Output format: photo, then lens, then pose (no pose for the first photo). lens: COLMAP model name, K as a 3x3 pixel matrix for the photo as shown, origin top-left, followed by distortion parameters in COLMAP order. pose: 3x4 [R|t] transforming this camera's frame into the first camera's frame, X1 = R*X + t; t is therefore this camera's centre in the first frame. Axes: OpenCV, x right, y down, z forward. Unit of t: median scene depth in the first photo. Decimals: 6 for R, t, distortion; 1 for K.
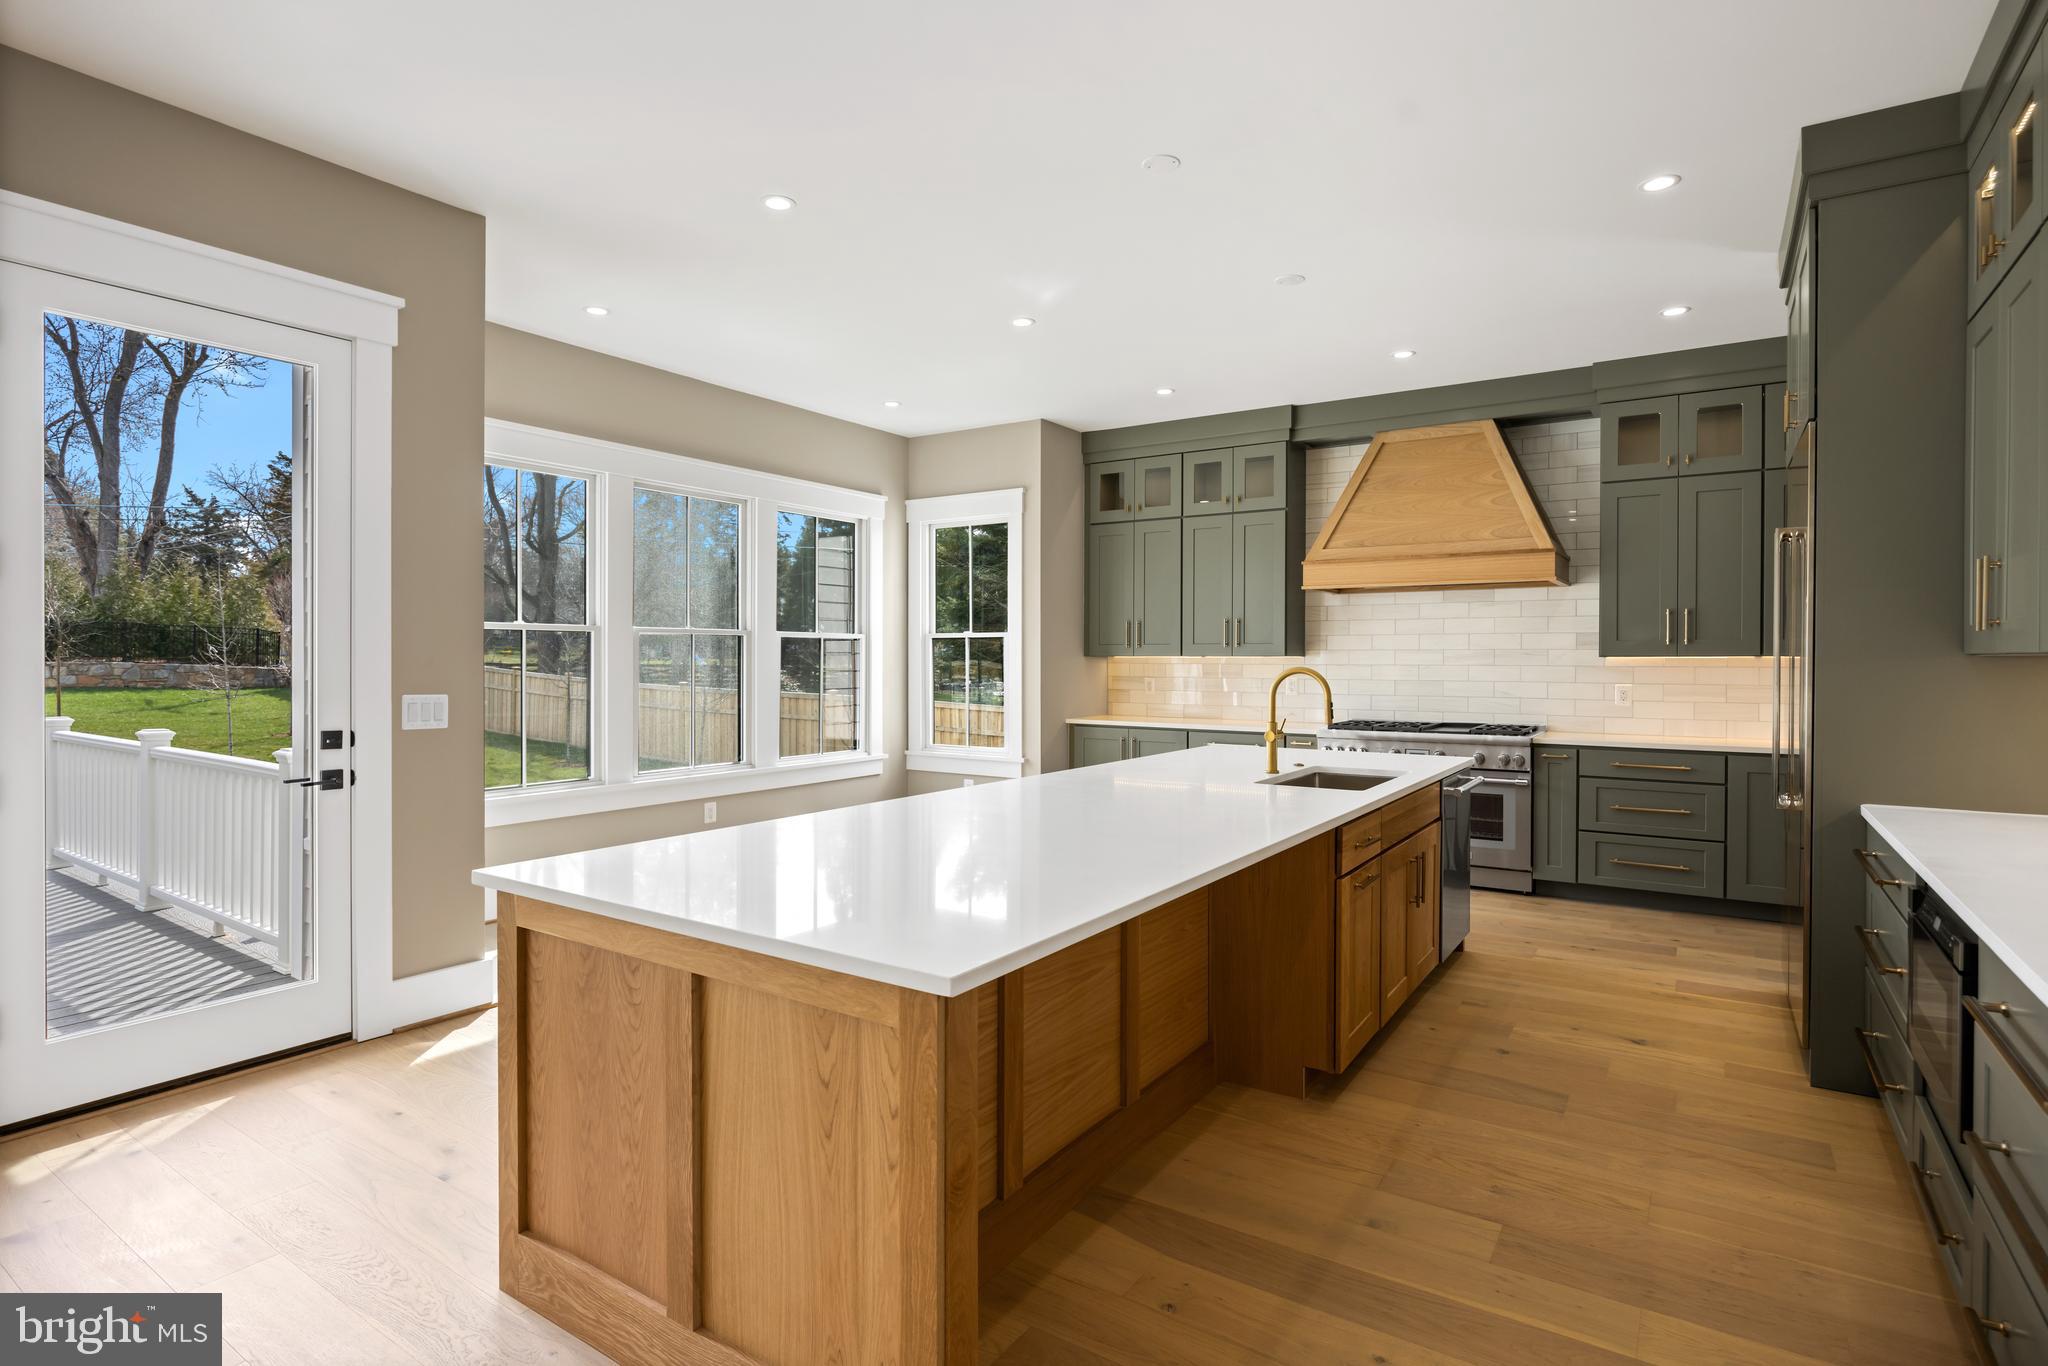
lens RADIAL K [[1028.6, 0, 1024.3], [0, 1028.6, 670.1], [0, 0, 1]] dist [-0.013013, 0.002244]
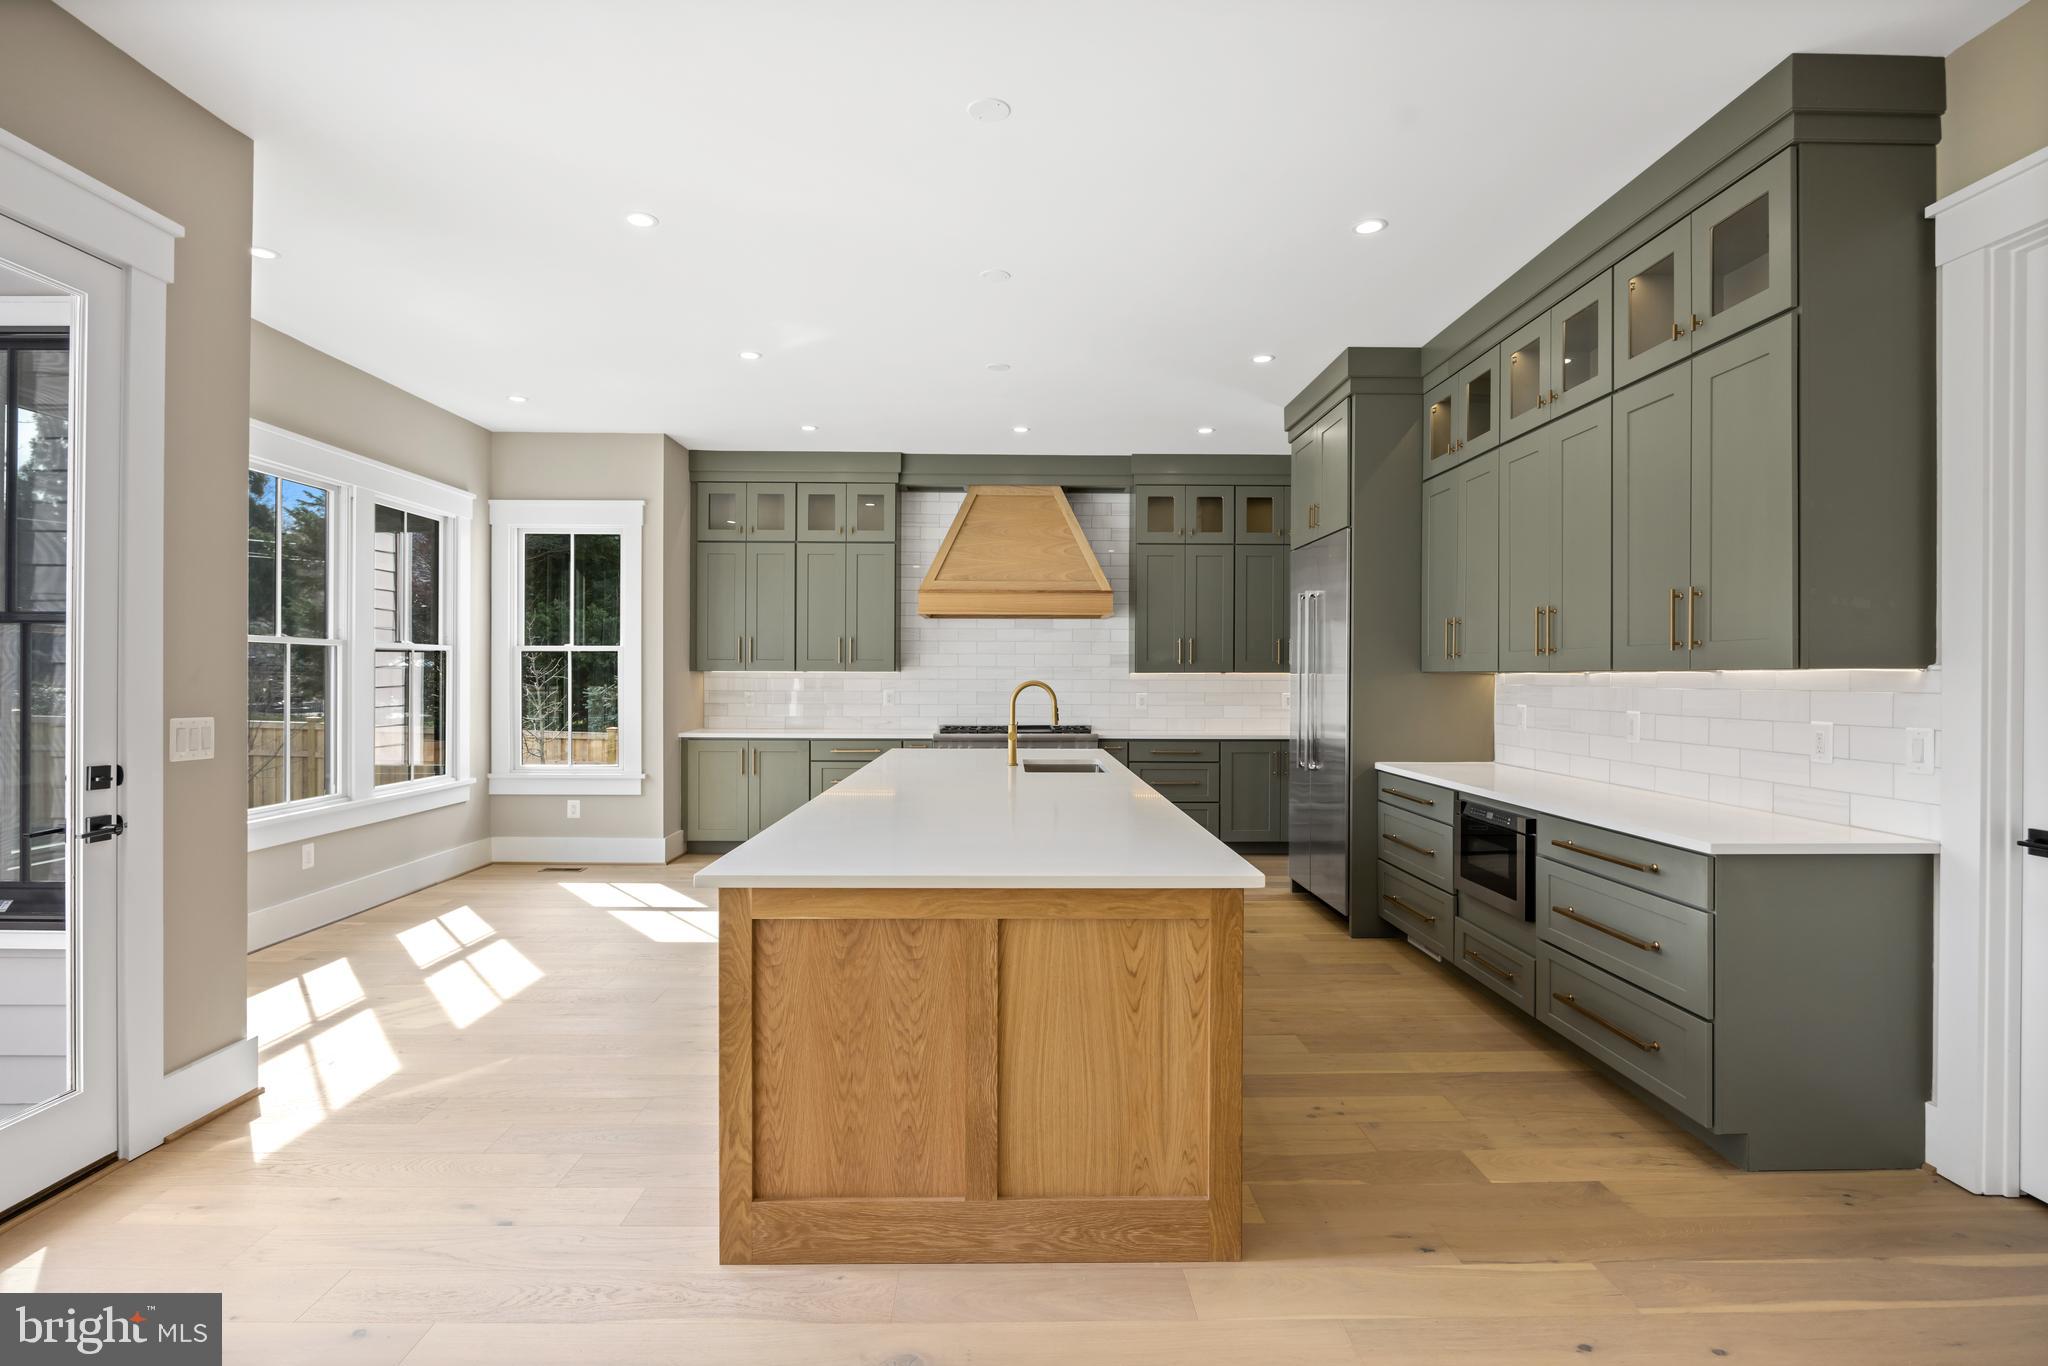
lens RADIAL K [[1028.6, 0, 1026.9], [0, 1028.6, 683.6], [0, 0, 1]] dist [-0.013013, 0.002244]
pose [[0.819506, -0.004603, 0.573052, -0.316737], [0.005336, 0.999986, 0.000401, 0.000186], [-0.573045, 0.002729, 0.819519, -0.022752]]
